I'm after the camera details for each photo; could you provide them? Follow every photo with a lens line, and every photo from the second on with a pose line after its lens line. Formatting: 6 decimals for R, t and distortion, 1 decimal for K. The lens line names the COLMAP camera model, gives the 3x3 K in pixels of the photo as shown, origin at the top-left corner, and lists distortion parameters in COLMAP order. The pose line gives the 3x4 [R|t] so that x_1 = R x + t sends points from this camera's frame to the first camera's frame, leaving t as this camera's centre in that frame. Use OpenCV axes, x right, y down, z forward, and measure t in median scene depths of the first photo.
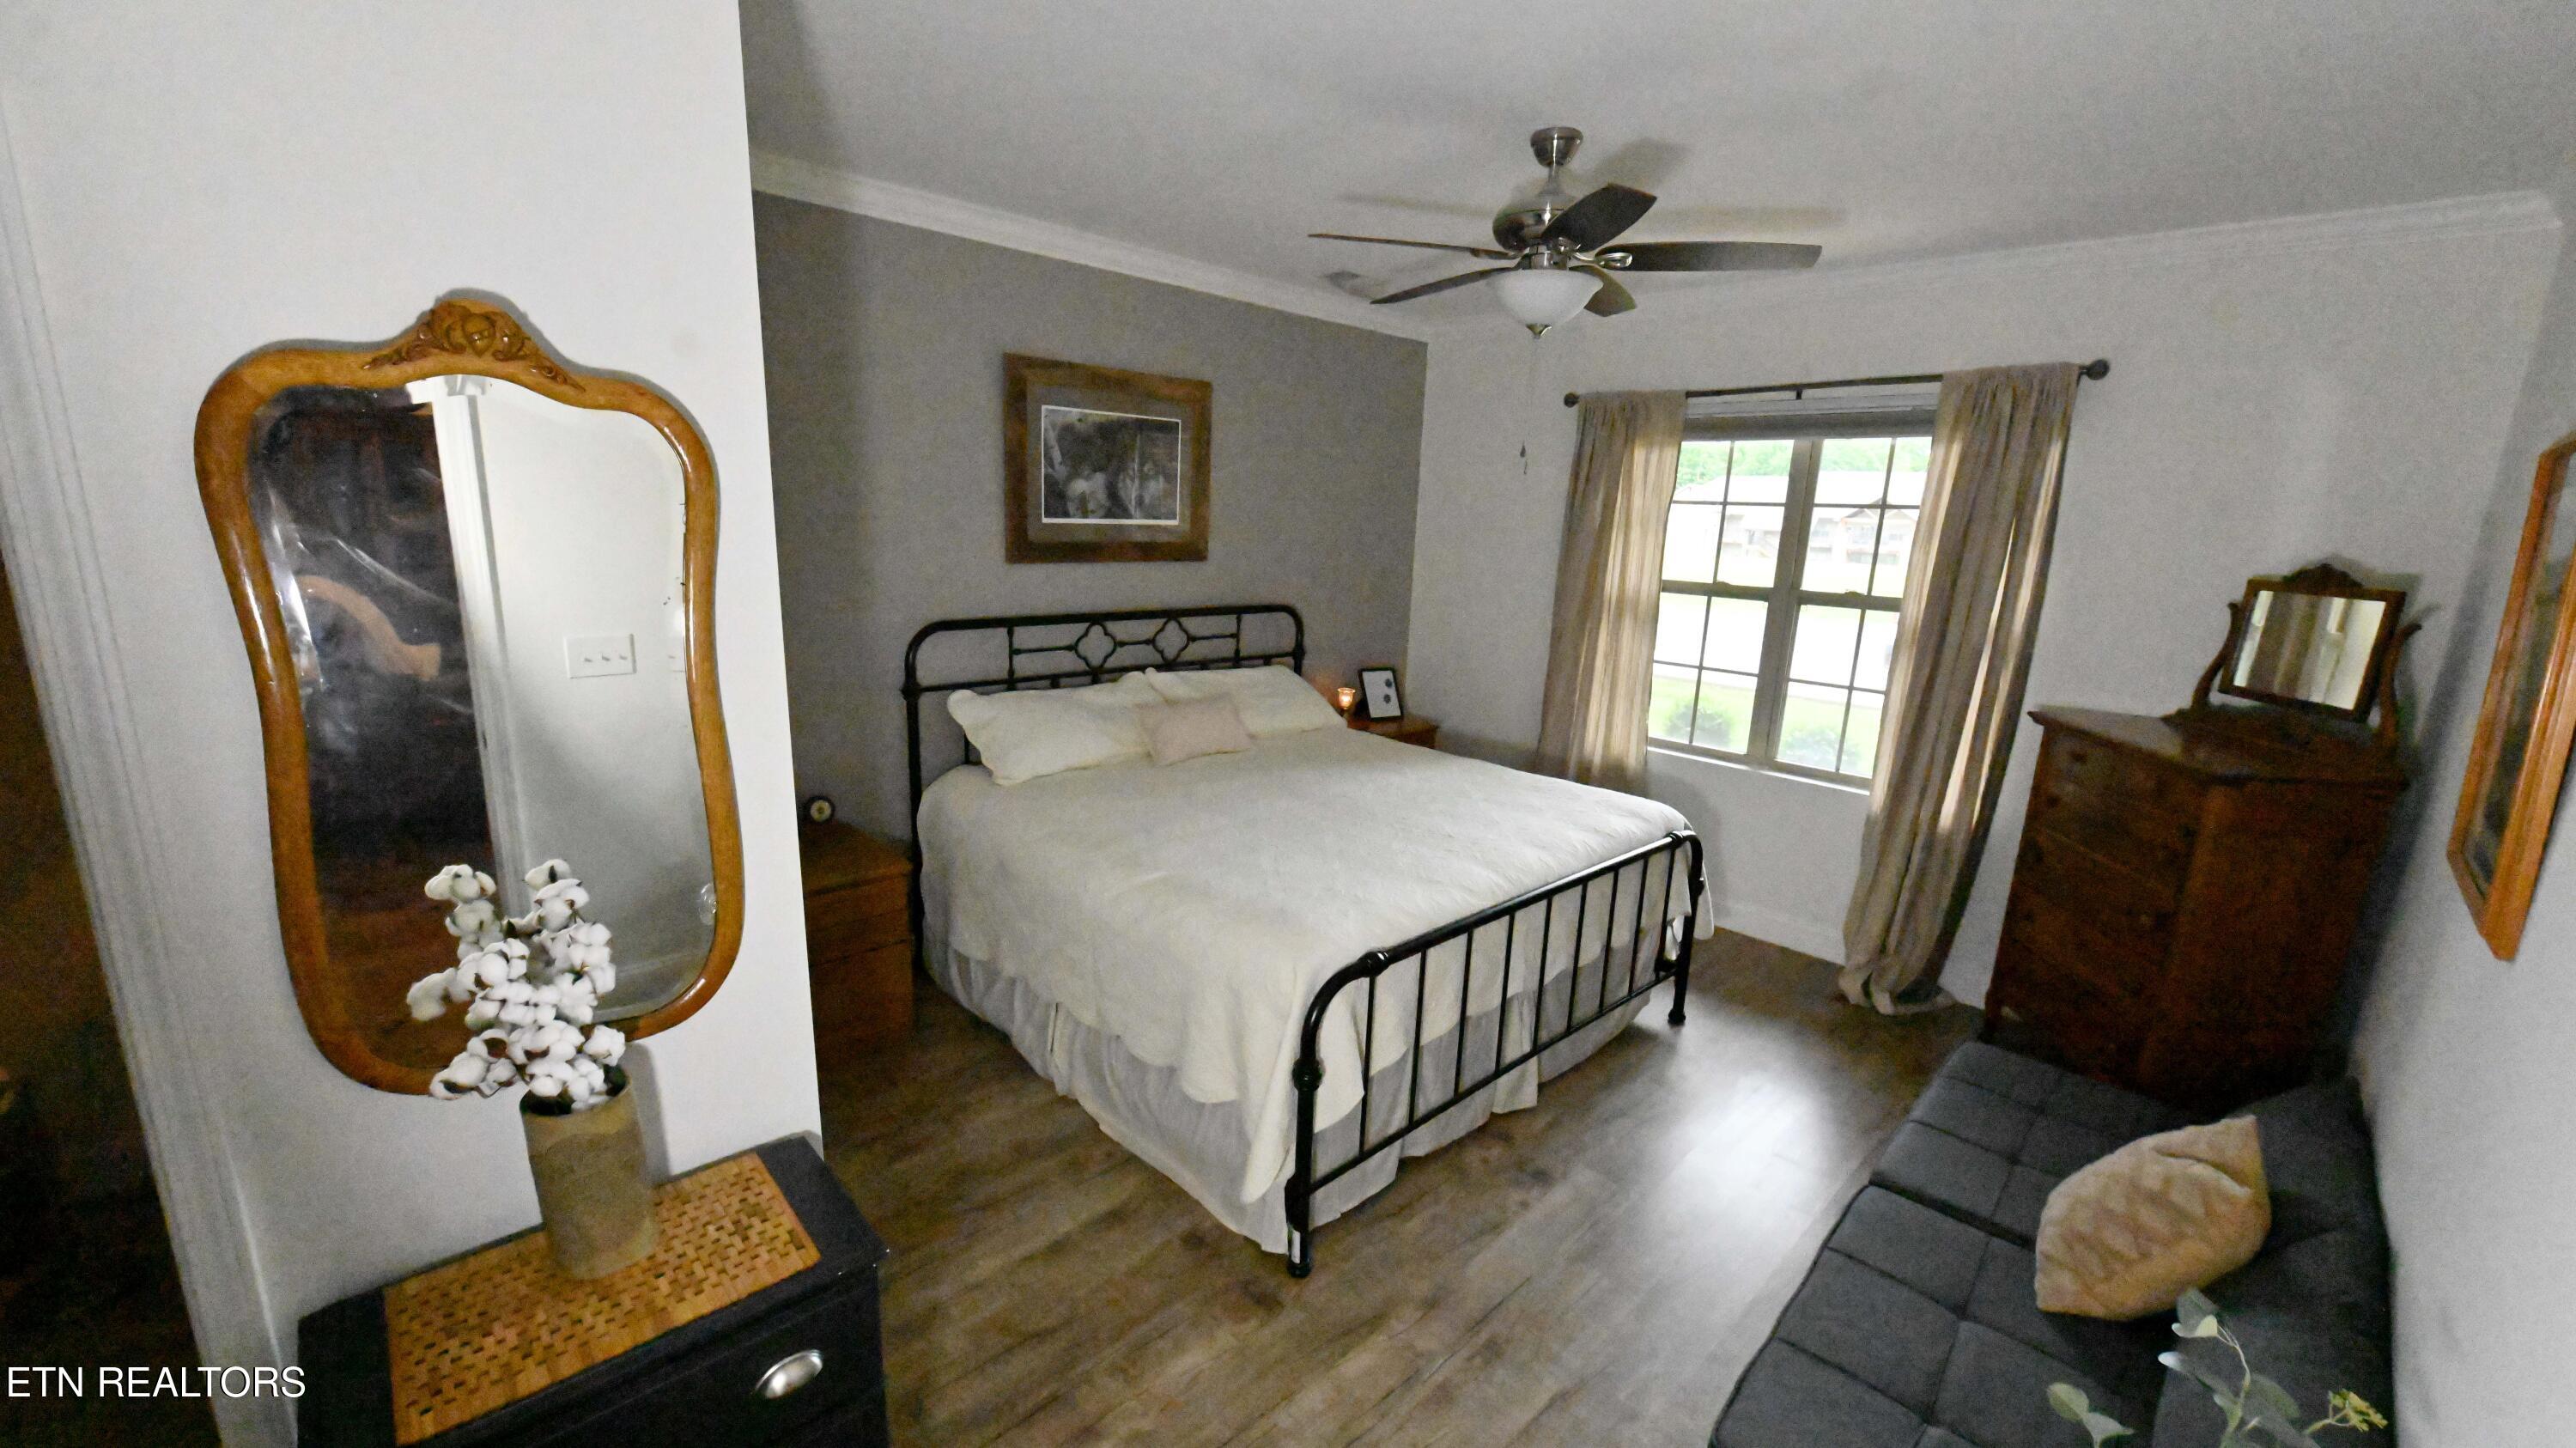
lens RADIAL K [[1022.7, 0, 1267.8], [0, 1022.7, 736.6], [0, 0, 1]] dist [-0.003702, -0.000898]
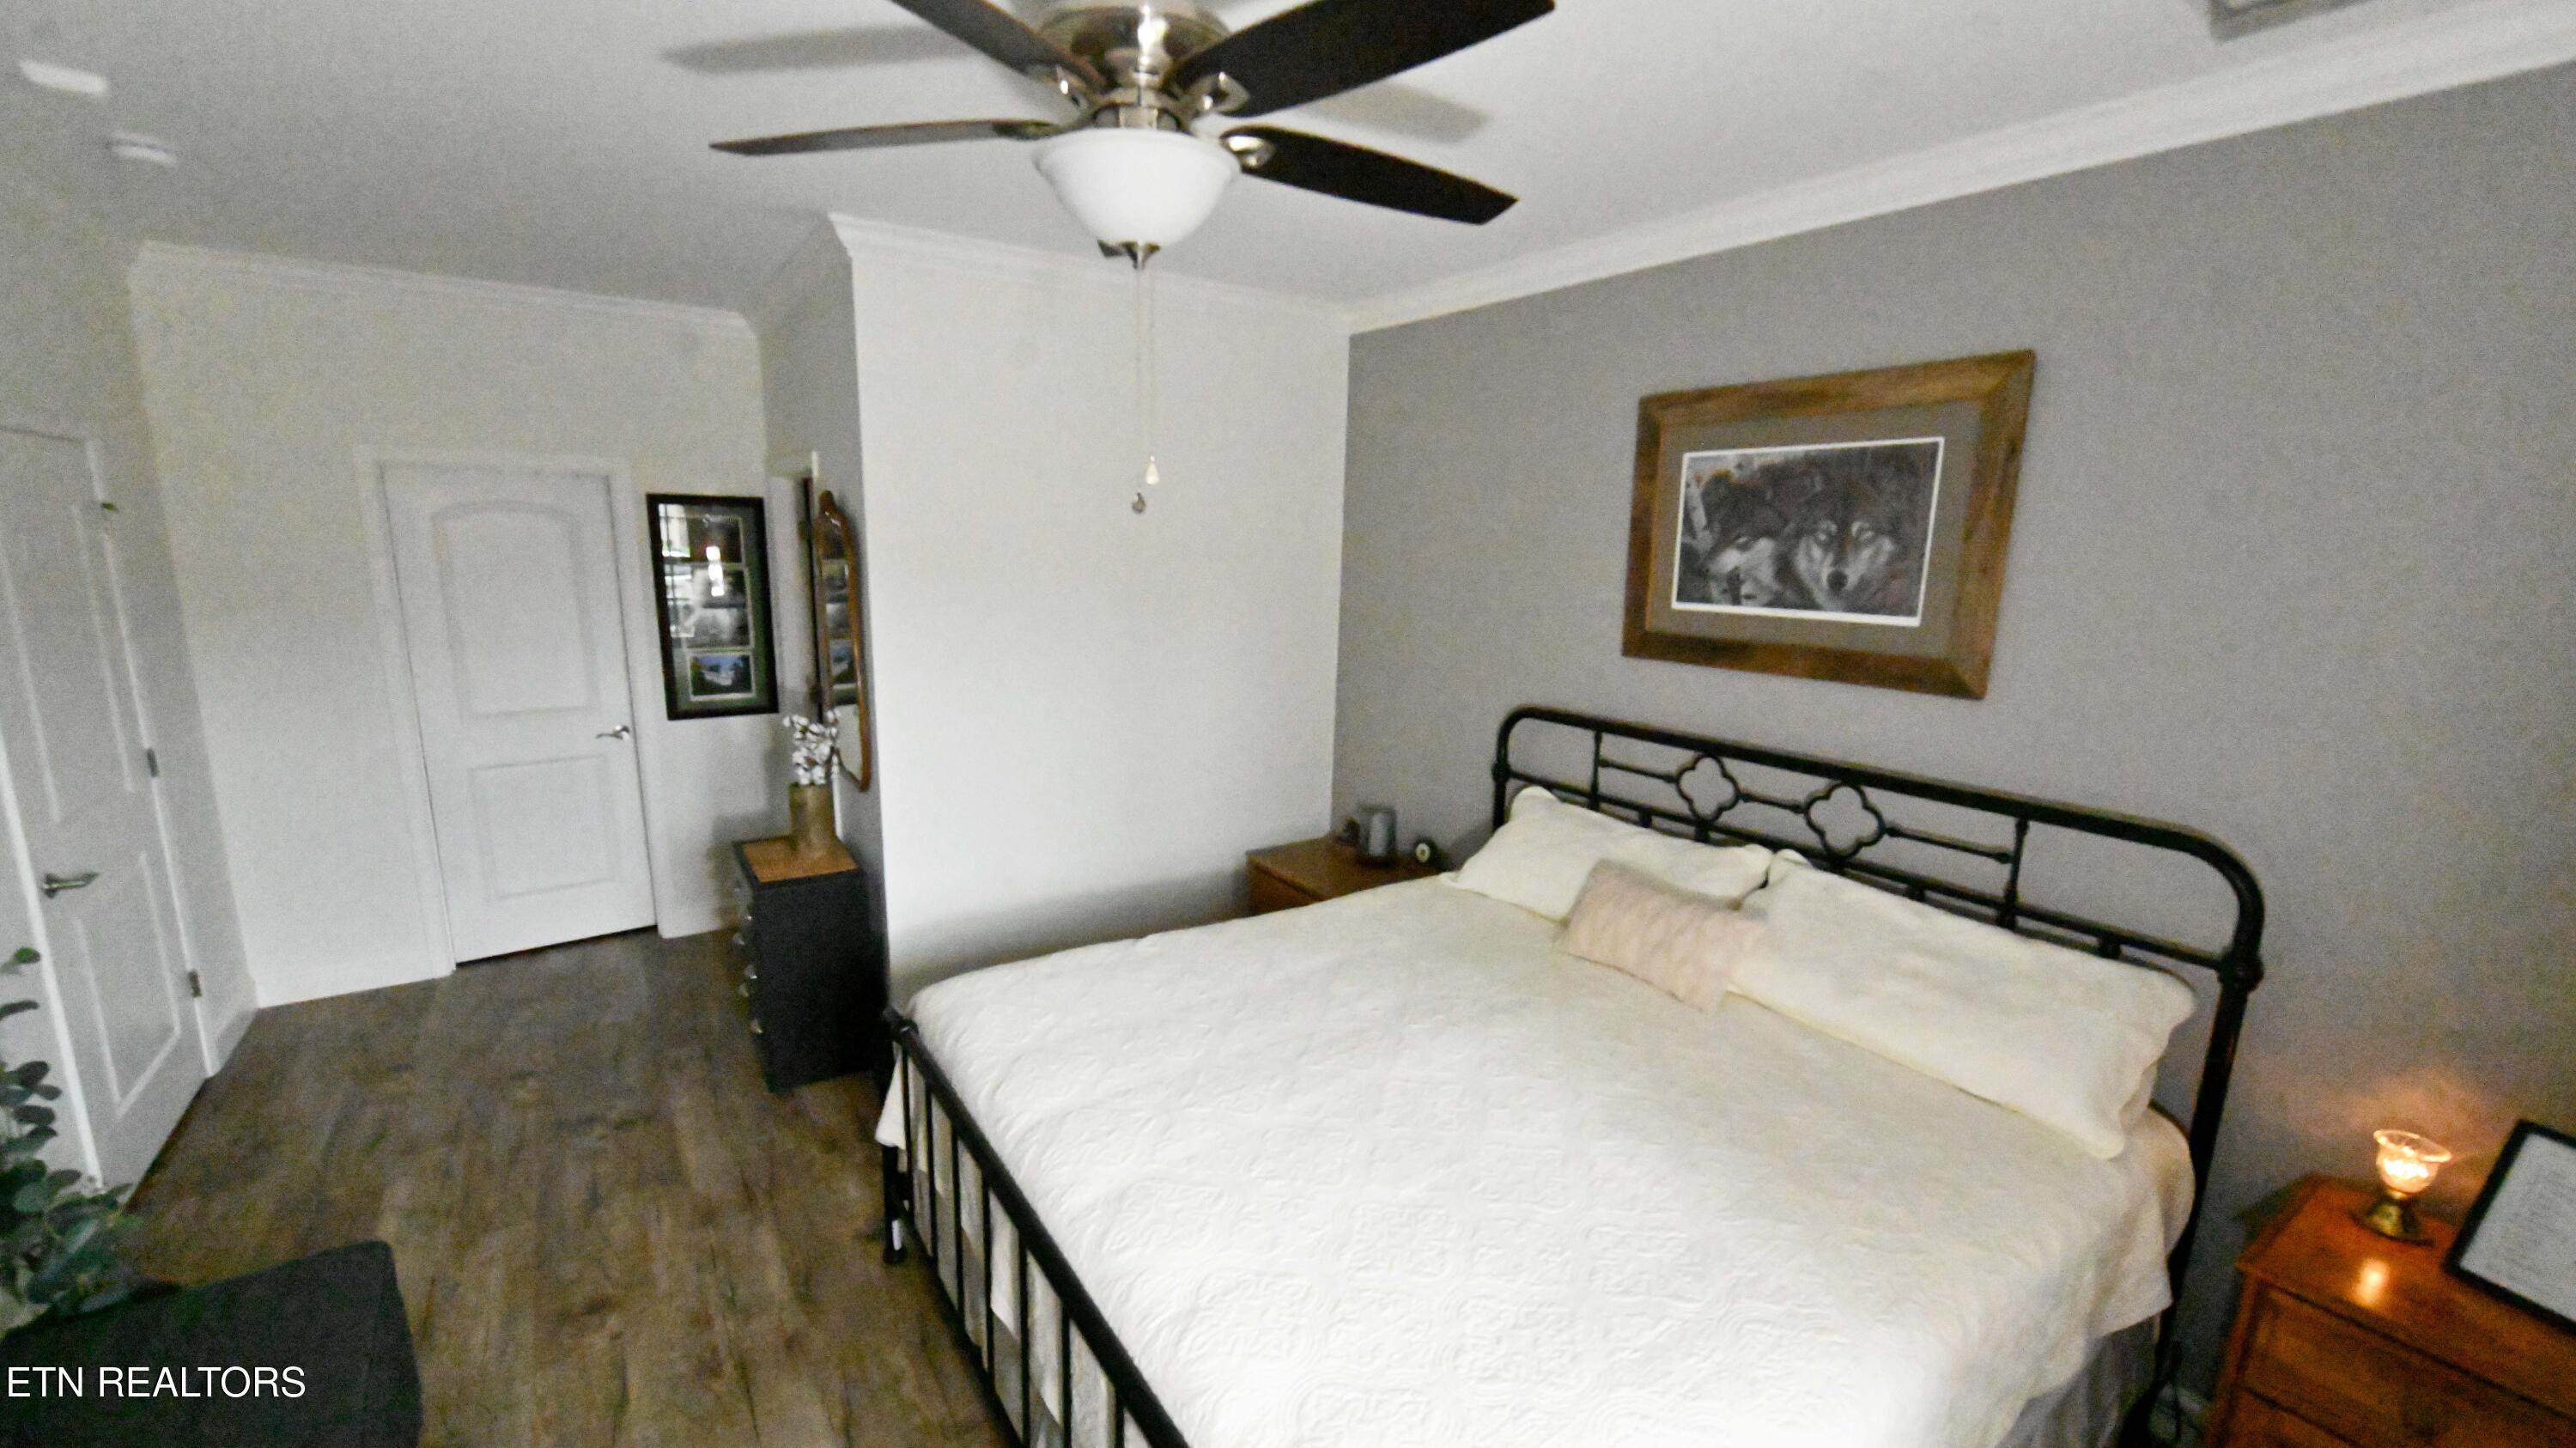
lens RADIAL K [[1022.7, 0, 1262.4], [0, 1022.7, 733.3], [0, 0, 1]] dist [-0.003702, -0.000898]
pose [[-0.169016, 0.144500, -0.974963, 0.558318], [-0.240317, 0.953298, 0.182950, -0.180548], [0.955867, 0.265222, -0.126397, 0.804659]]
